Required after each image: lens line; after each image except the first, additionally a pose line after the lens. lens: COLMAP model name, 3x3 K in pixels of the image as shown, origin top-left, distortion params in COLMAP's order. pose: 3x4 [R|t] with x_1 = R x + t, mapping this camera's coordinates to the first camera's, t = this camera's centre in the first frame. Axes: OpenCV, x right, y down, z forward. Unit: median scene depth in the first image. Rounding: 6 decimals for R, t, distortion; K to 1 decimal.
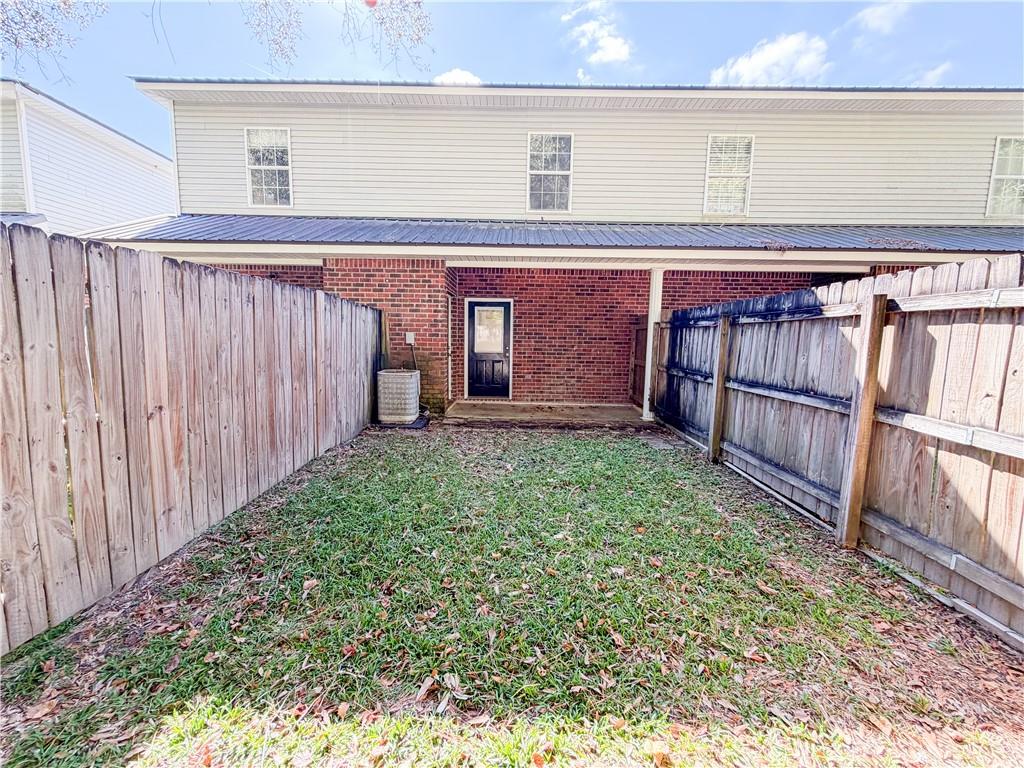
lens RADIAL K [[407.1, 0, 509.3], [0, 407.1, 385.8], [0, 0, 1]] dist [-0.001357, -0.000185]
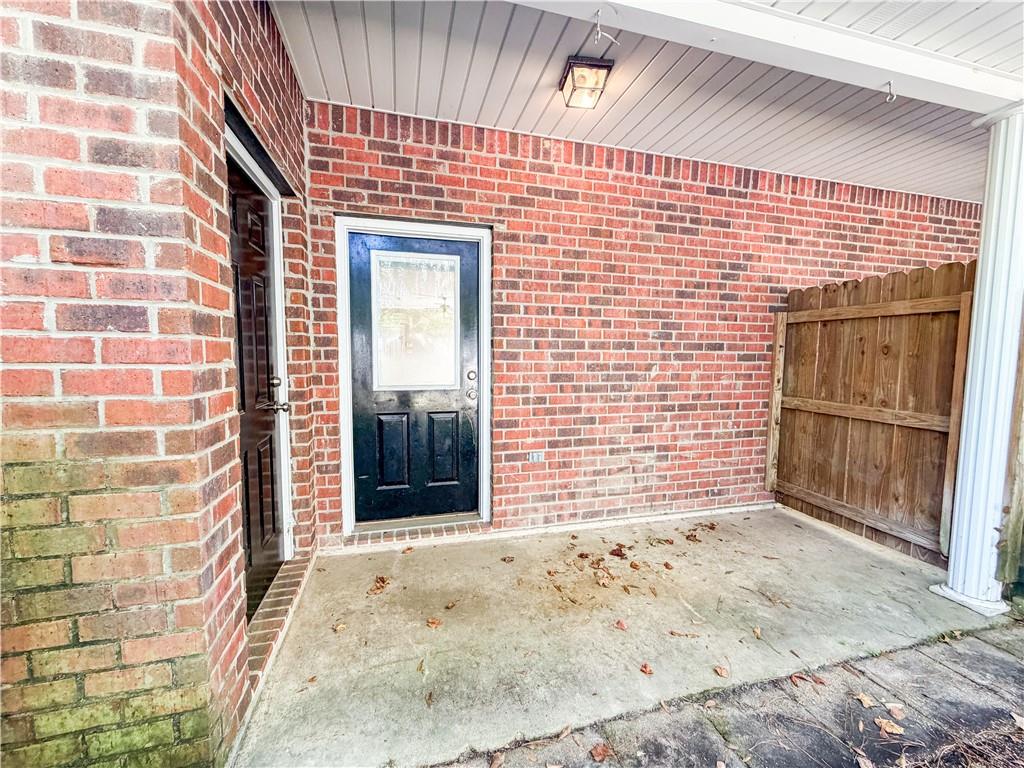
lens RADIAL K [[407.1, 0, 509.3], [0, 407.1, 385.8], [0, 0, 1]] dist [-0.001357, -0.000185]
pose [[0.963329, -0.030396, 0.266596, -0.069109], [0.040057, 0.998720, -0.030876, -0.073963], [-0.265316, 0.040422, 0.963314, 0.676362]]
